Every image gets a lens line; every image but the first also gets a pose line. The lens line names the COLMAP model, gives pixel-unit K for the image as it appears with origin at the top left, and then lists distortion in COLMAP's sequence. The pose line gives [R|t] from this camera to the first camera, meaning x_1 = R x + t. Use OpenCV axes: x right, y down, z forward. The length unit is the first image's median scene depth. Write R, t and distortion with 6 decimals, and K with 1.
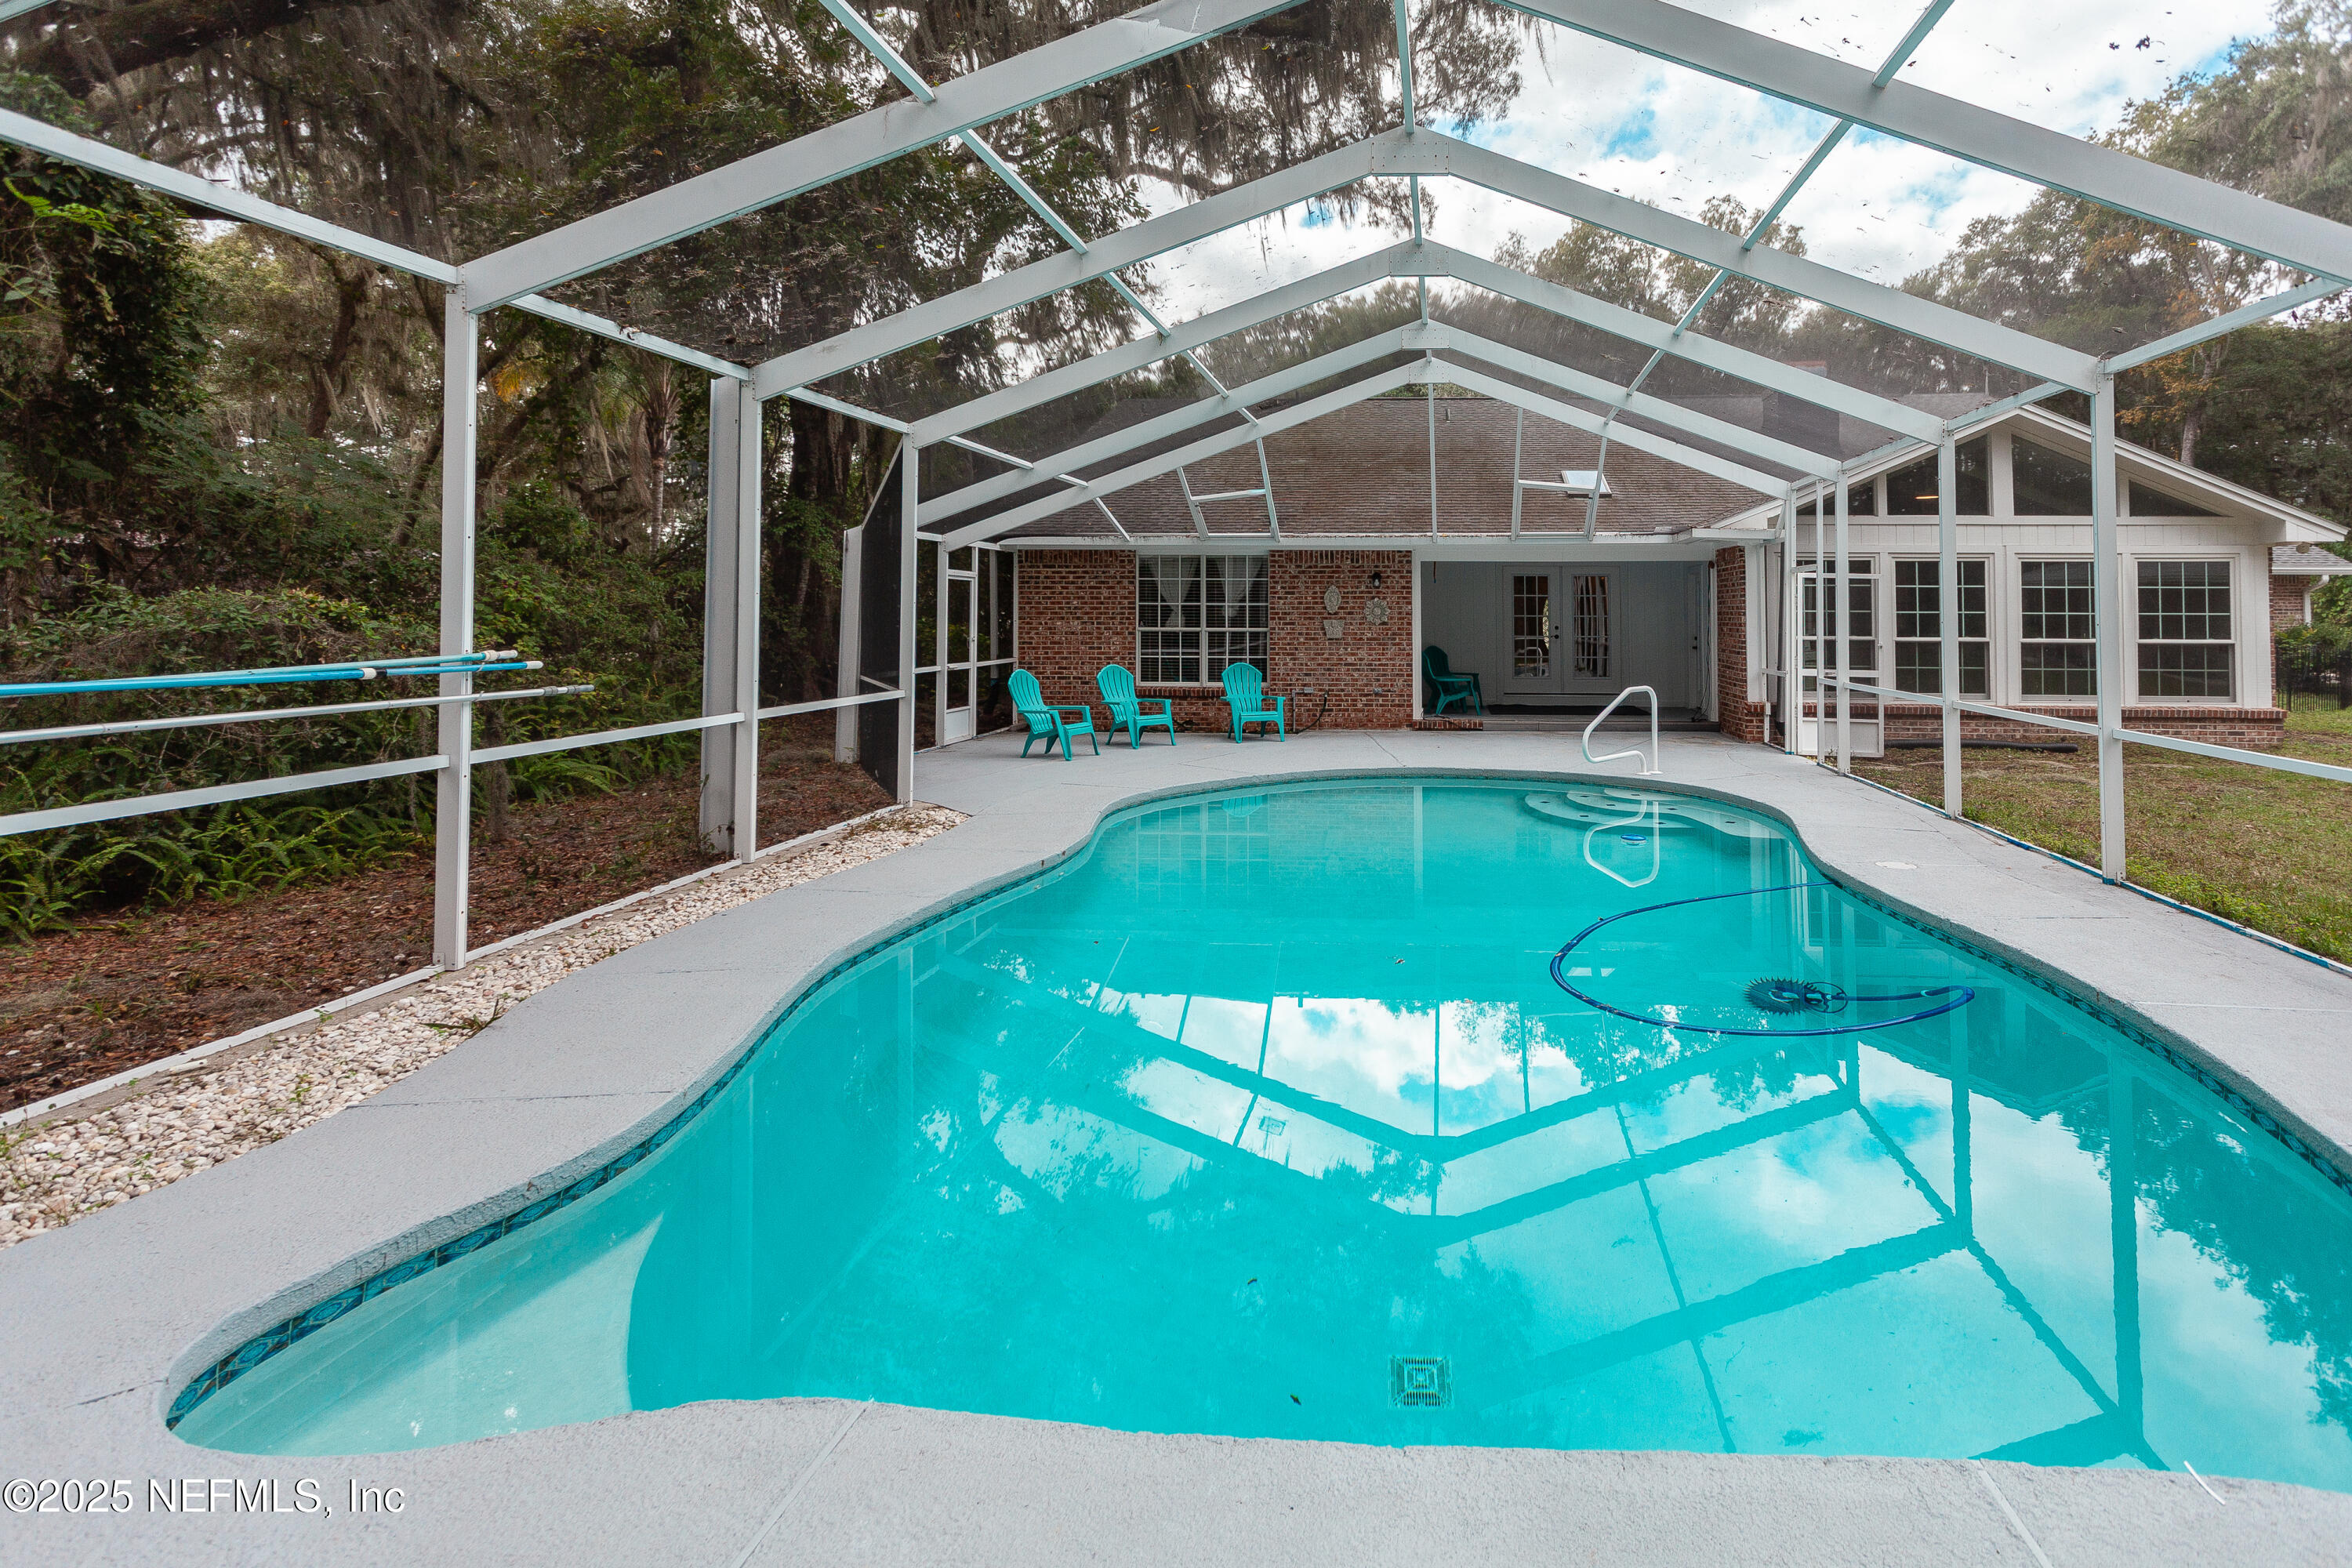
lens RADIAL K [[1224.8, 0, 1176.8], [0, 1224.8, 729.6], [0, 0, 1]] dist [-0.006074, -0.000485]
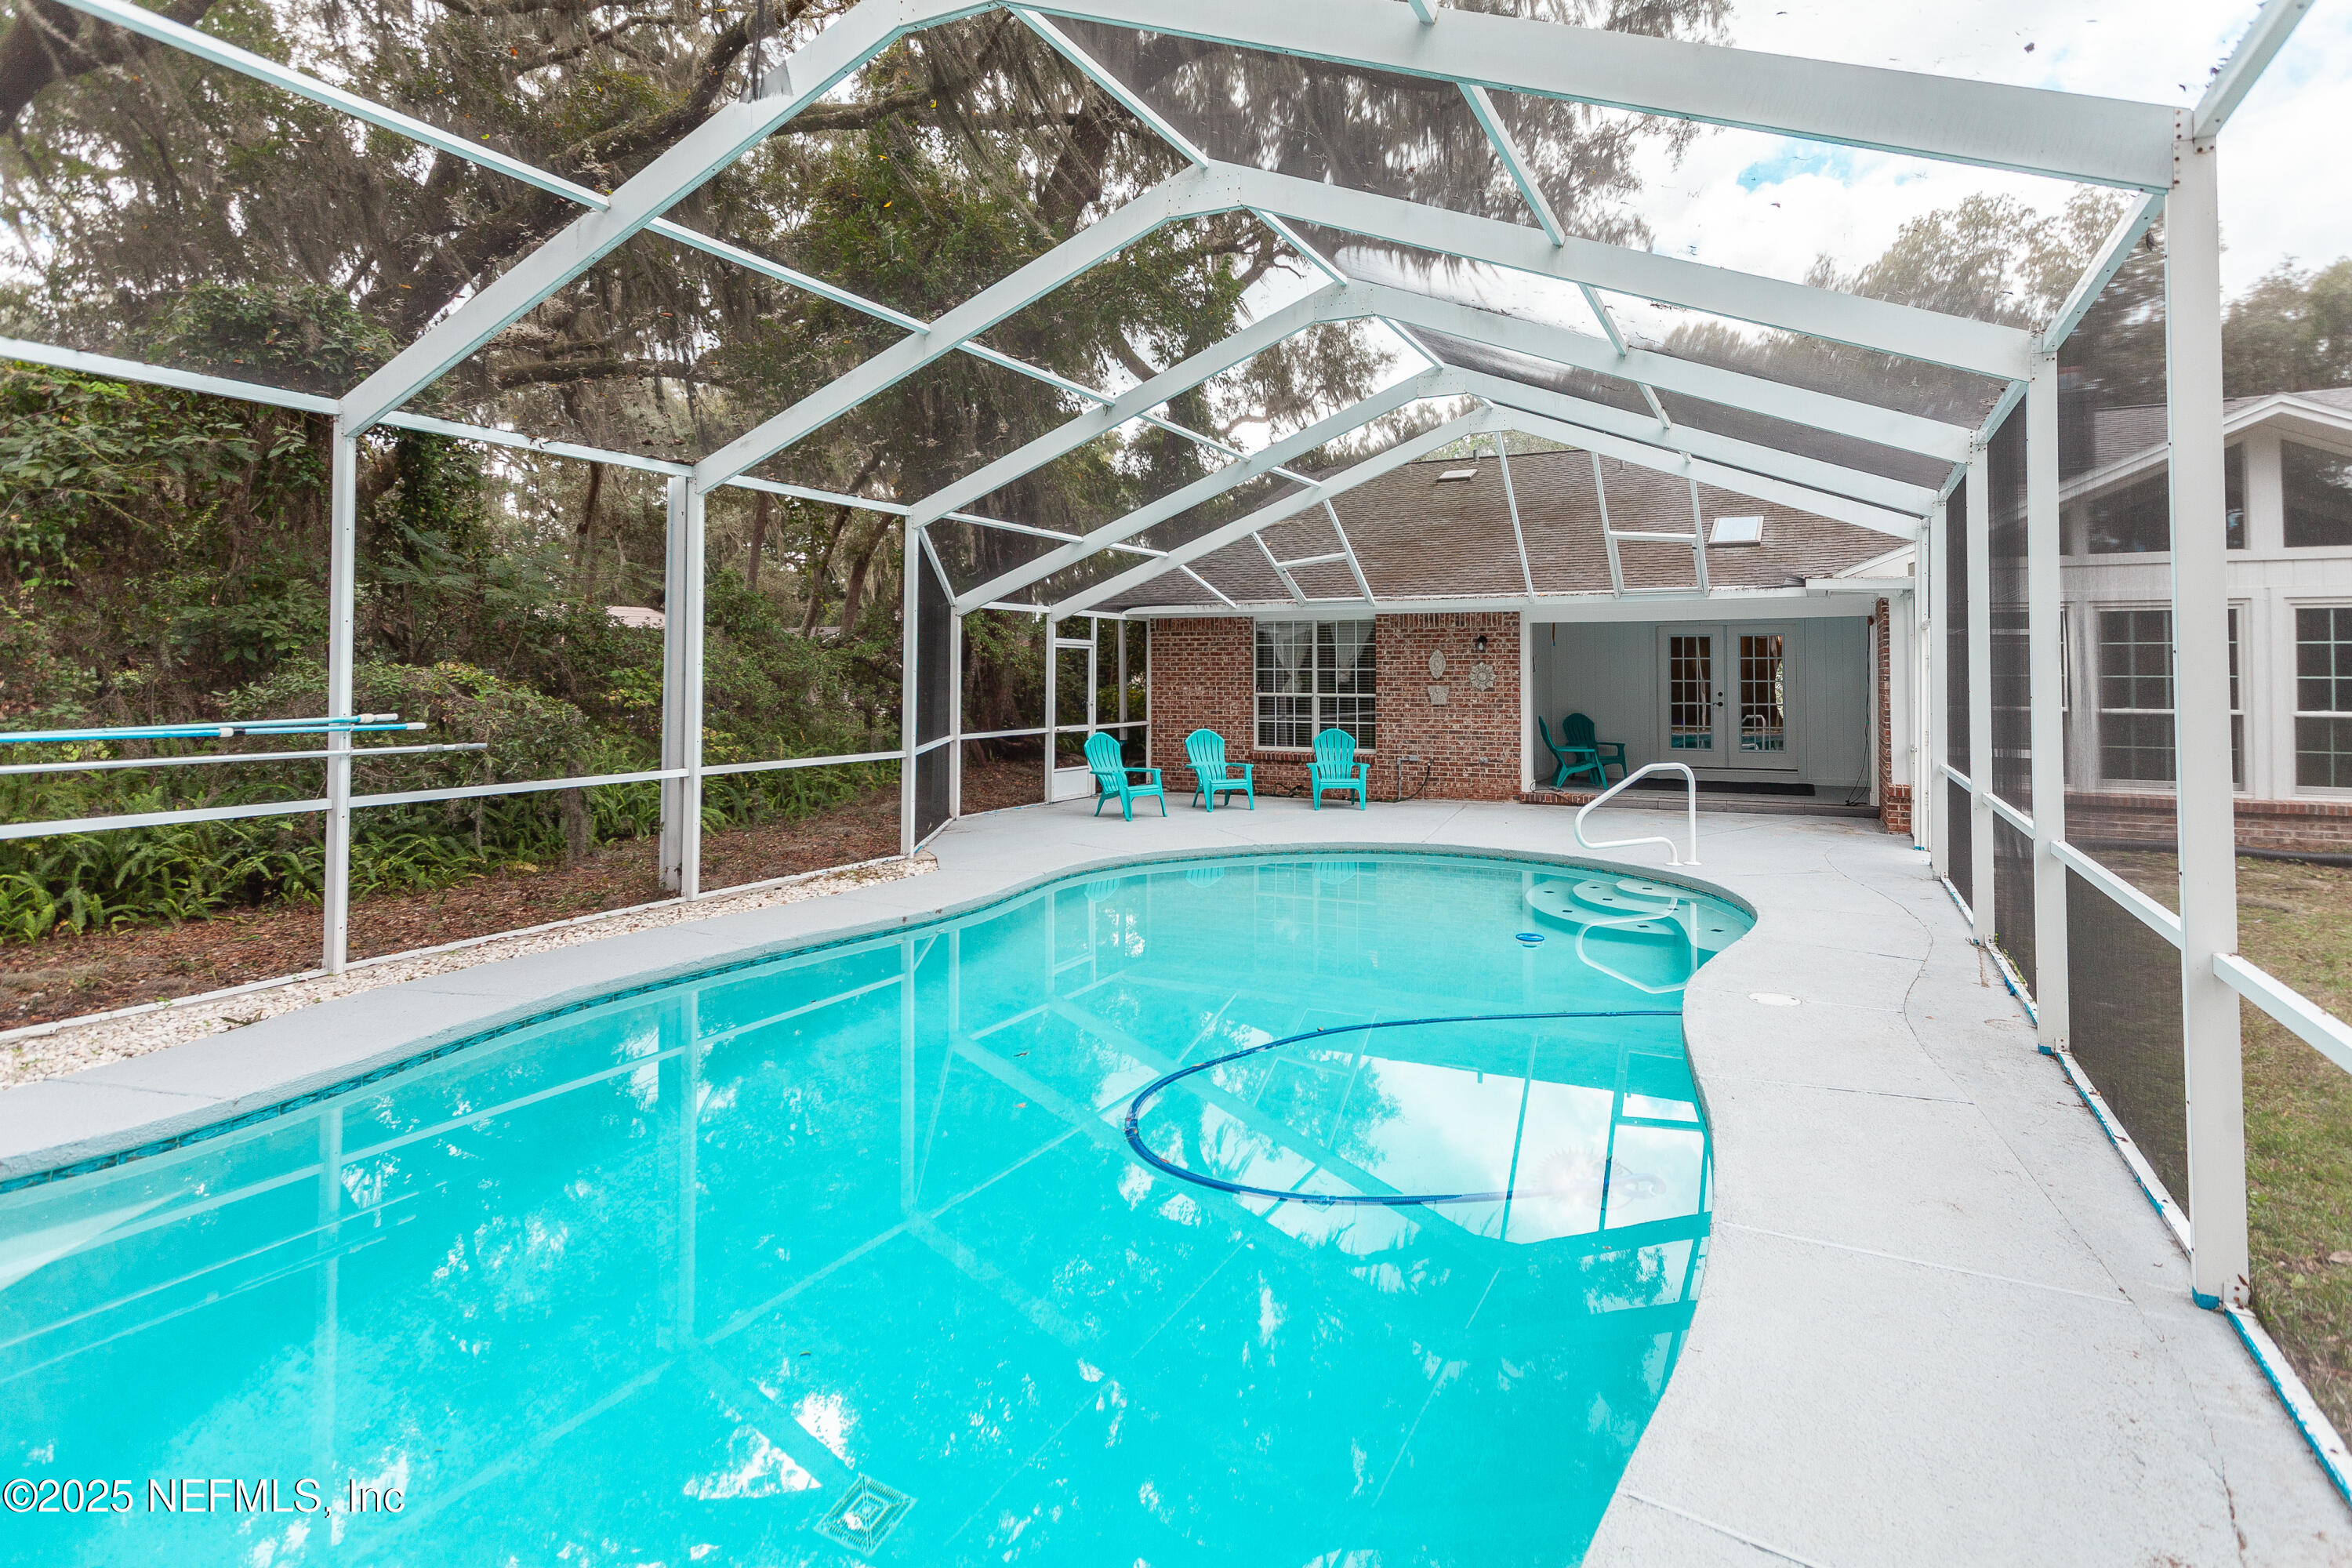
lens RADIAL K [[1143.5, 0, 1135.8], [0, 1143.5, 780.8], [0, 0, 1]] dist [0.003329, 0.000798]
pose [[0.938643, 0.029539, -0.343623, 0.219896], [-0.030664, 0.999527, 0.002161, -0.009604], [0.343524, 0.008508, 0.939105, 0.076774]]
